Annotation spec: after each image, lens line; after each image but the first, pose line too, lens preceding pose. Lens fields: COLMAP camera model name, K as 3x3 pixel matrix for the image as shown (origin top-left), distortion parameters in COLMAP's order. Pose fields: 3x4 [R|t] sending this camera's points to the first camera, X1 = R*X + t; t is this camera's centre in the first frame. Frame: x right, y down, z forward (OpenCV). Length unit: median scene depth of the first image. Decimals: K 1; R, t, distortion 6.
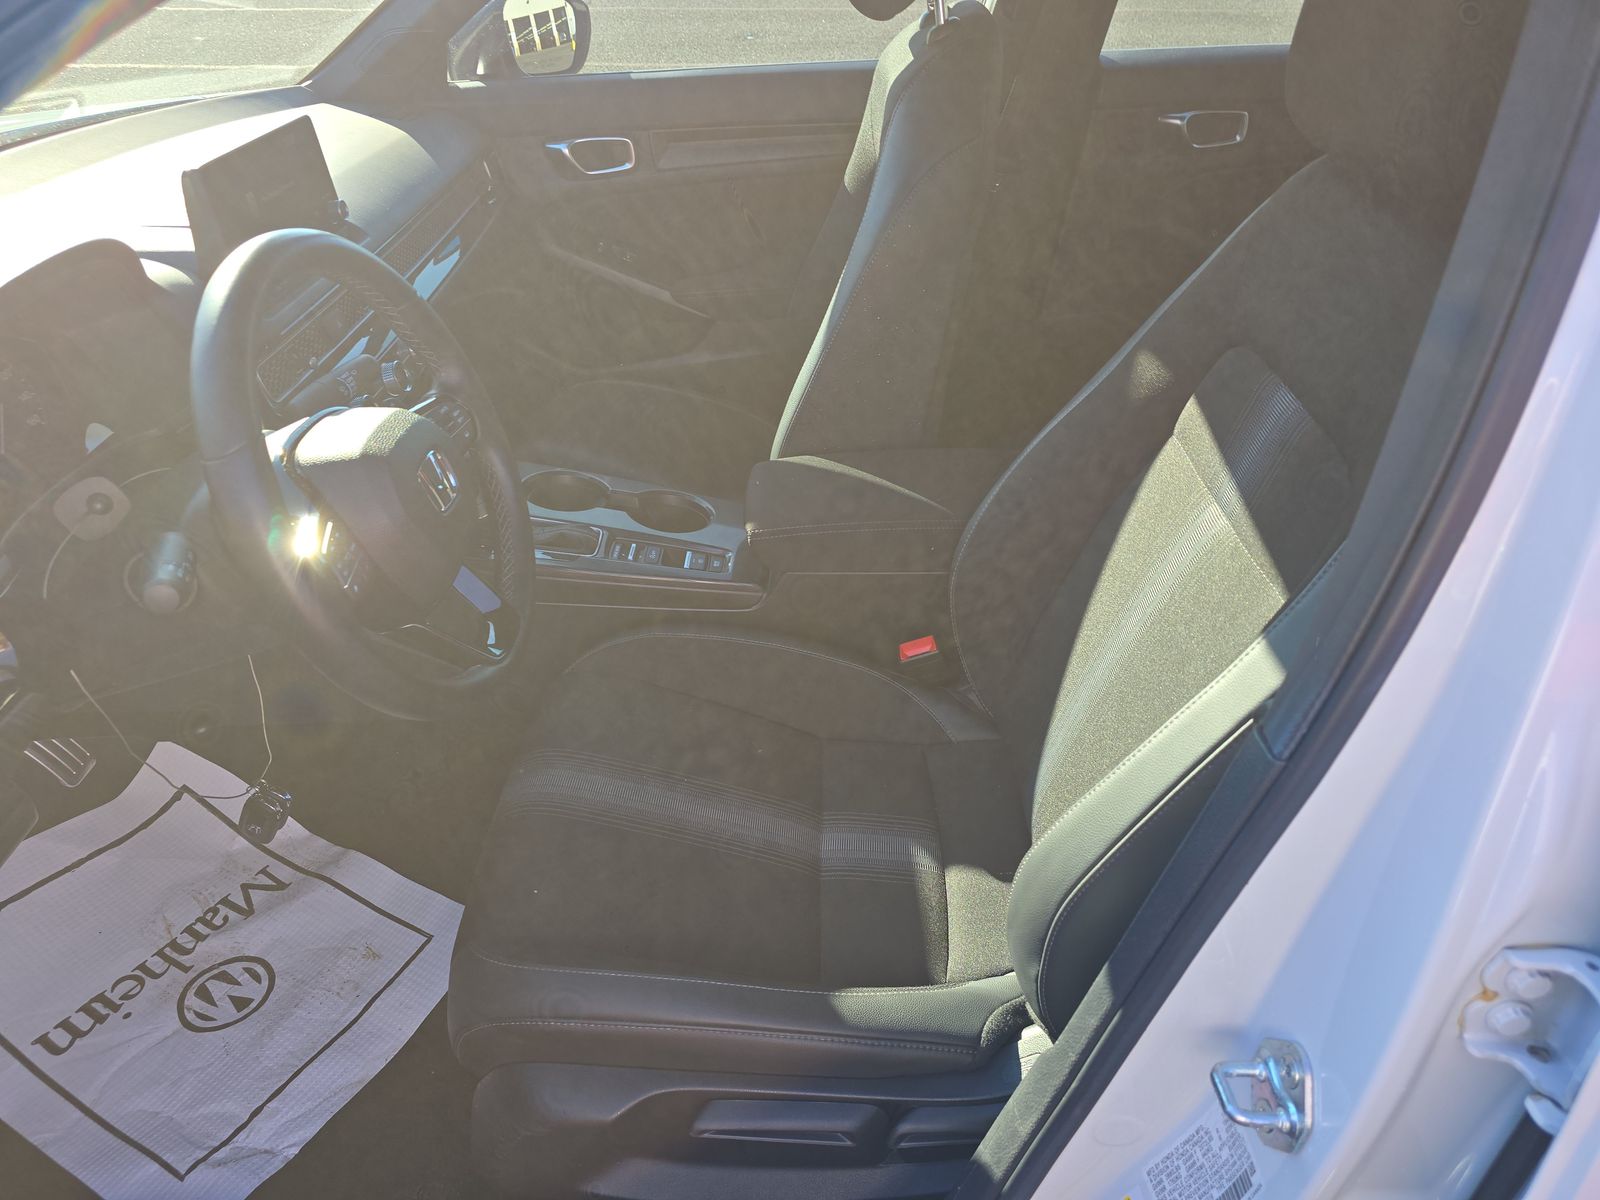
lens RADIAL K [[1071.7, 0, 796.7], [0, 1071.7, 621.1], [0, 0, 1]] dist [0.009998, -0.000020]
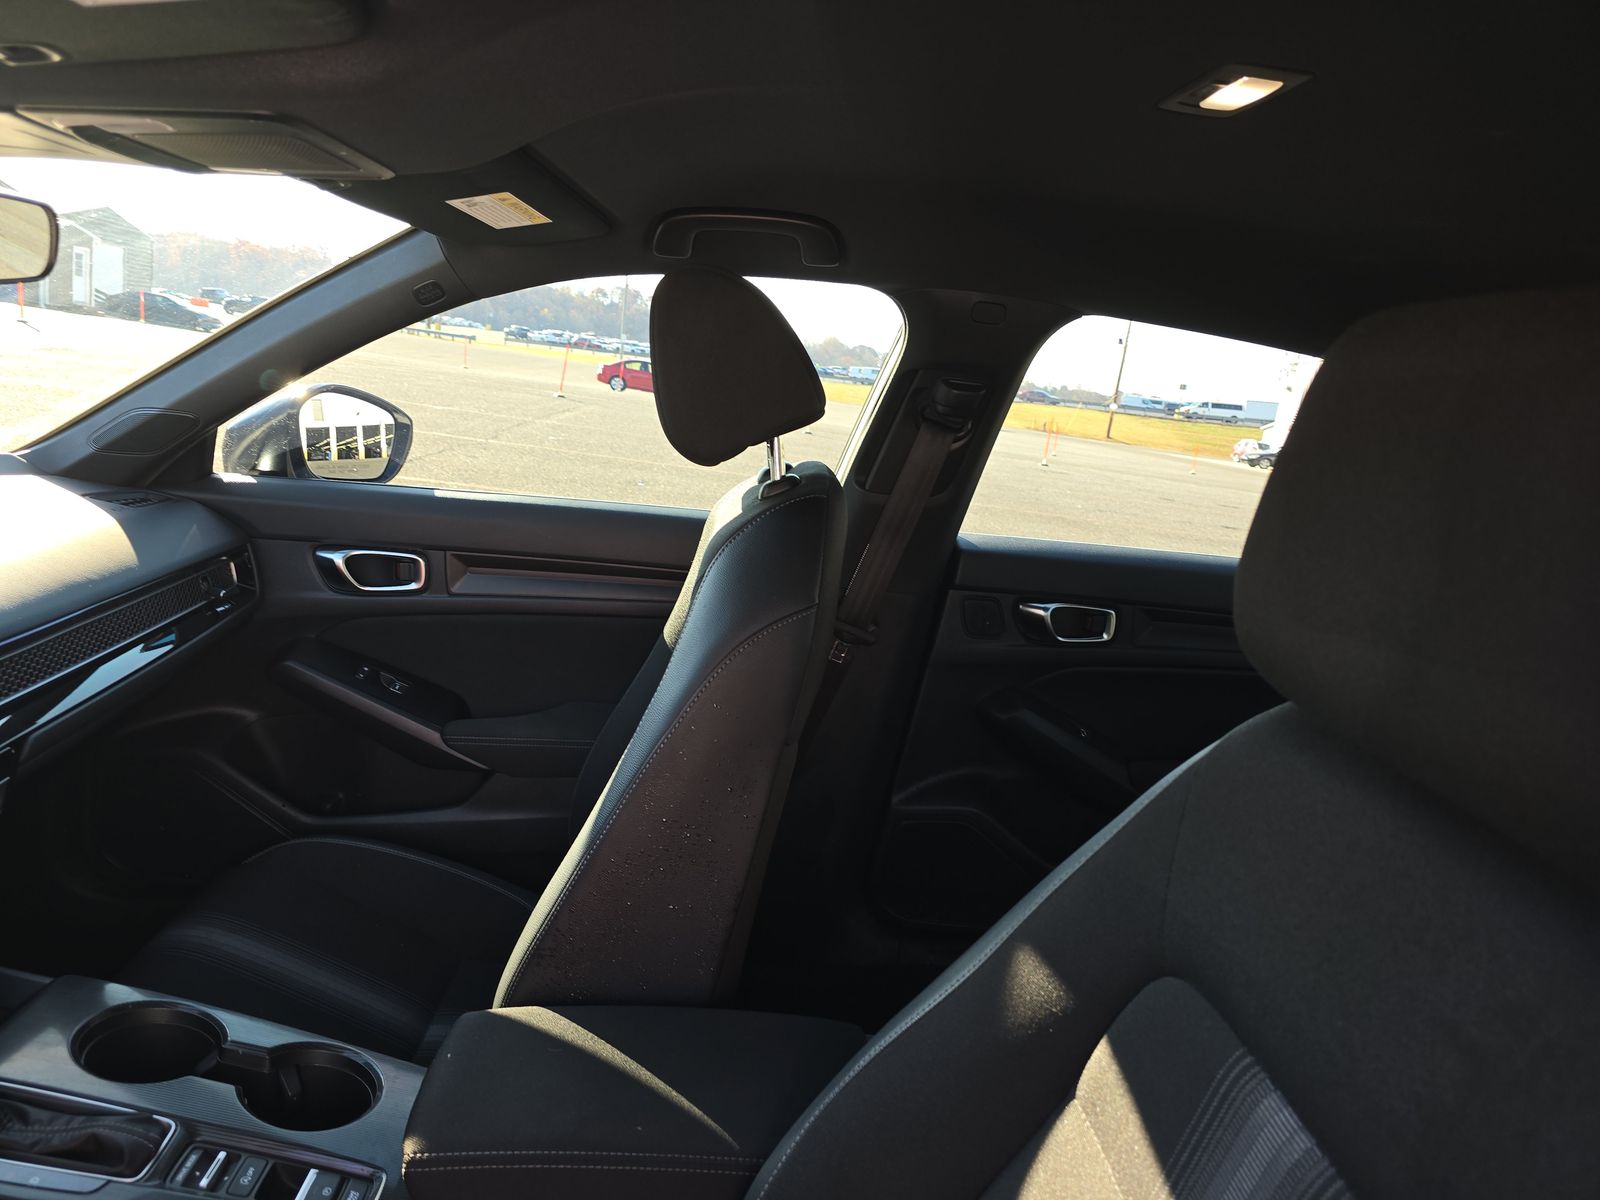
lens RADIAL K [[1078.3, 0, 815.9], [0, 1078.3, 606.3], [0, 0, 1]] dist [-0.011961, -0.002296]
pose [[0.985893, 0.111885, 0.124488, 0.055629], [-0.054866, 0.918686, -0.391160, -0.106733], [-0.158130, 0.378812, 0.911864, 0.206806]]
